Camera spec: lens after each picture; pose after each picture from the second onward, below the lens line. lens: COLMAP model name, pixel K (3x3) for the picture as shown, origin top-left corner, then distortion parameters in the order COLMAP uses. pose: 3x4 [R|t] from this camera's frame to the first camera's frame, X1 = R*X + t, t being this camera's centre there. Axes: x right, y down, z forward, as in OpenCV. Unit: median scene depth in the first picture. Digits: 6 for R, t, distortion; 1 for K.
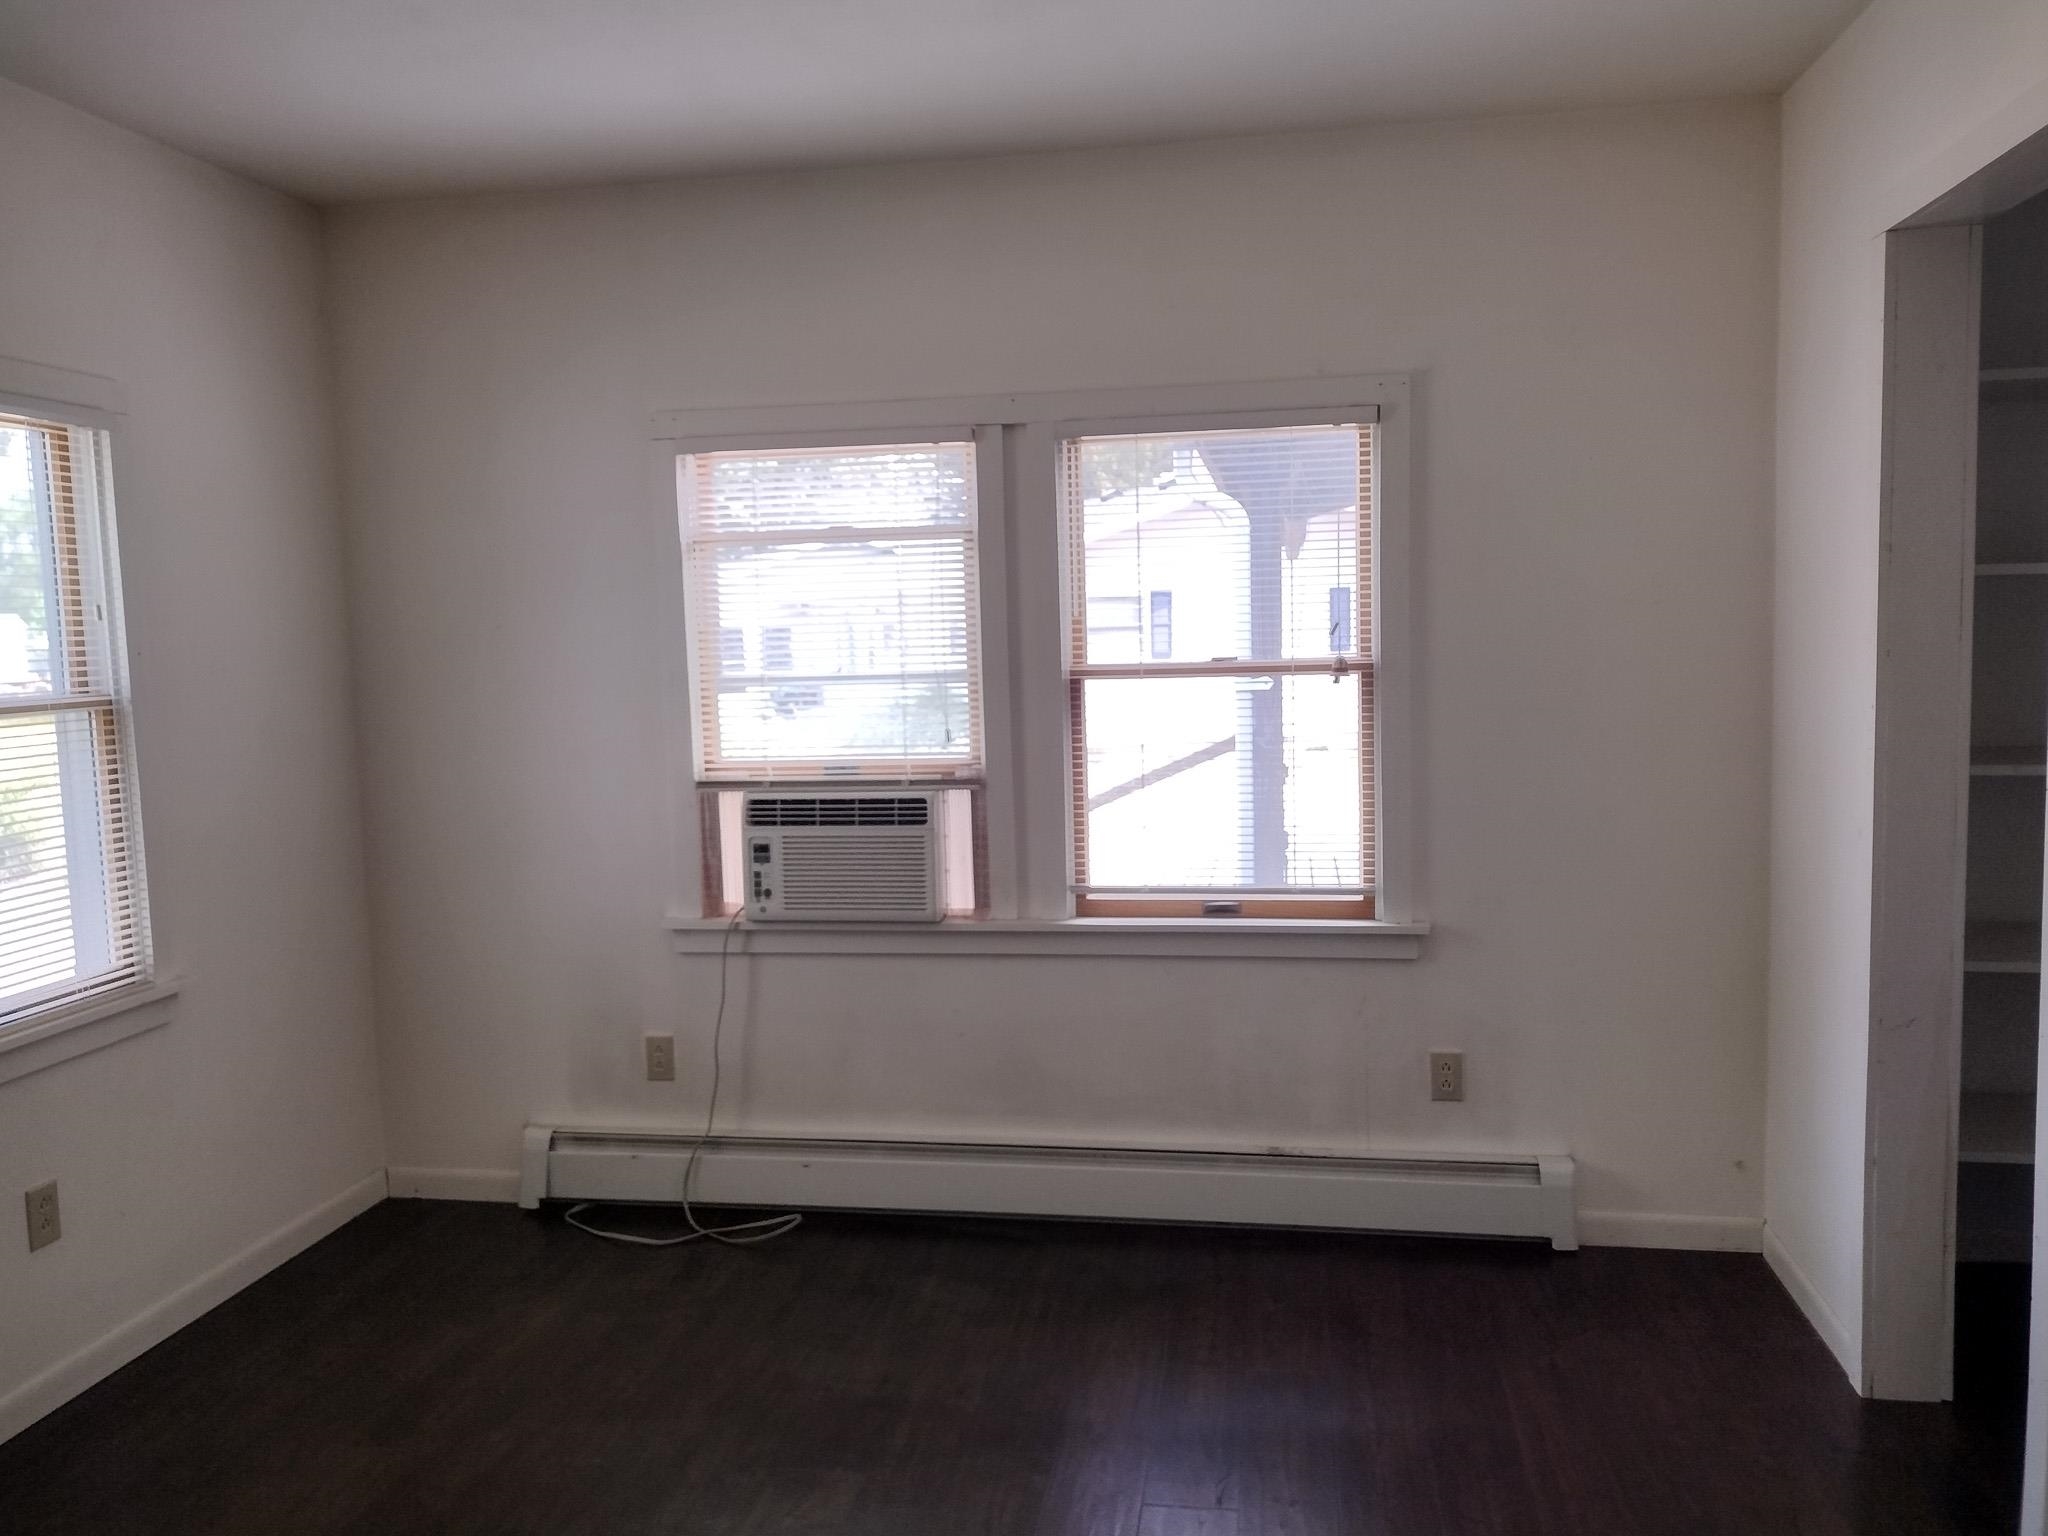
lens RADIAL K [[1560.8, 0, 1024.0], [0, 1560.8, 768.0], [0, 0, 1]] dist [0.066908, -0.085466]
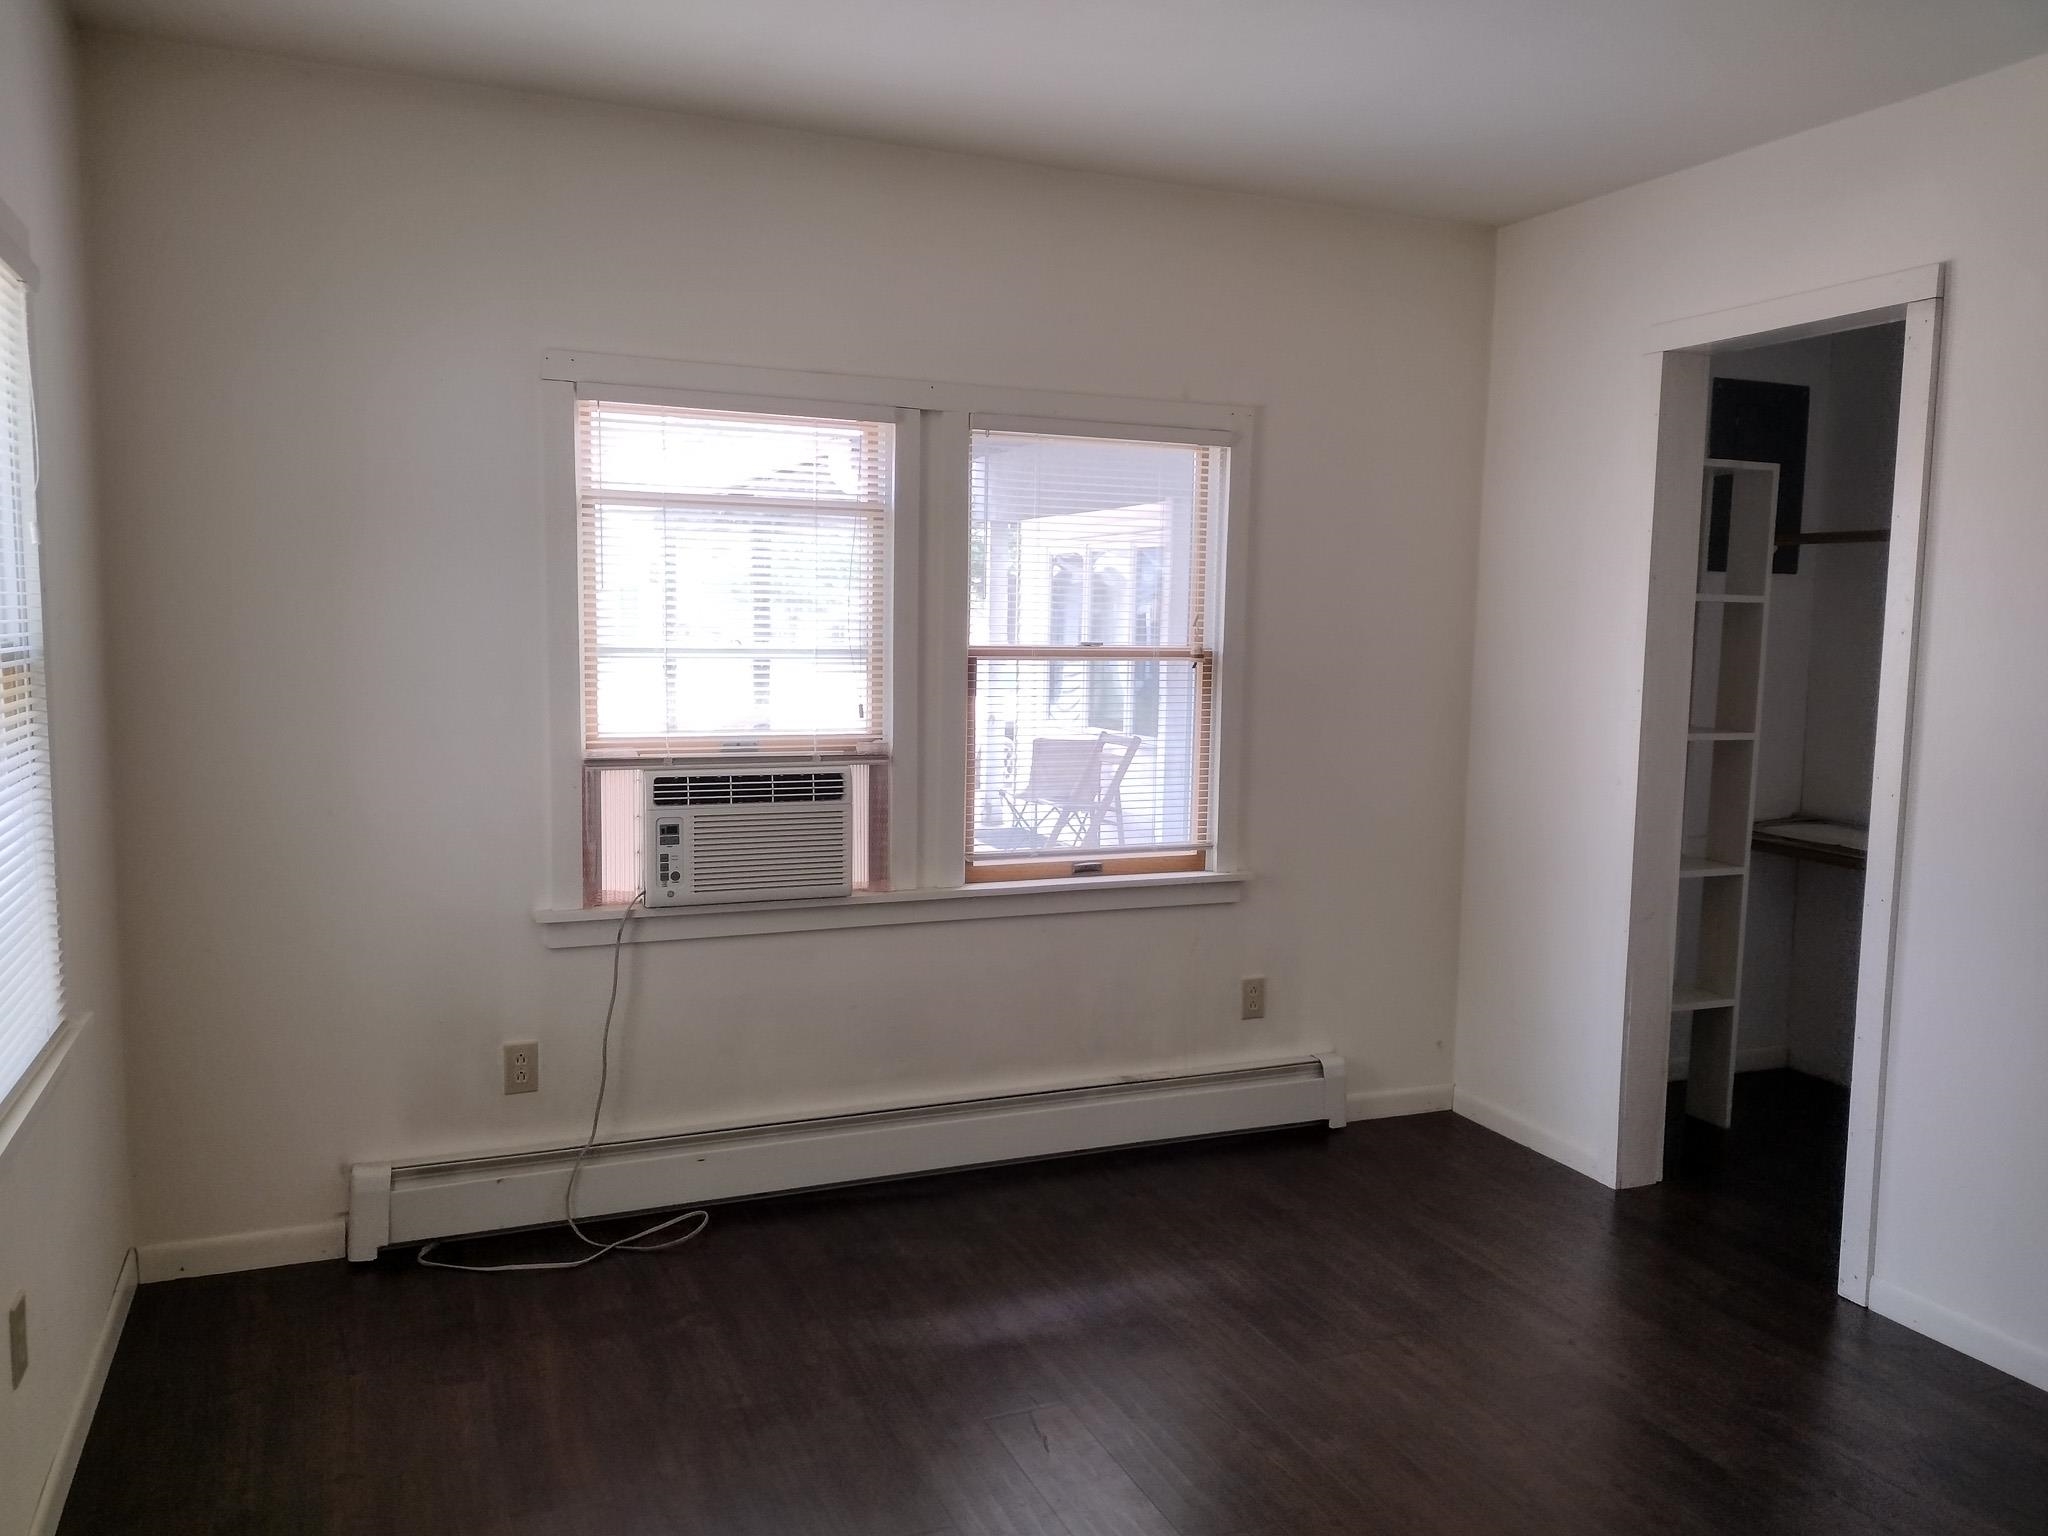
lens RADIAL K [[1560.8, 0, 1024.0], [0, 1560.8, 768.0], [0, 0, 1]] dist [0.066908, -0.085466]
pose [[0.841520, -0.013731, 0.540051, -0.499635], [0.010824, 0.999905, 0.008555, 0.008689], [-0.540118, -0.001354, 0.841588, 0.089856]]
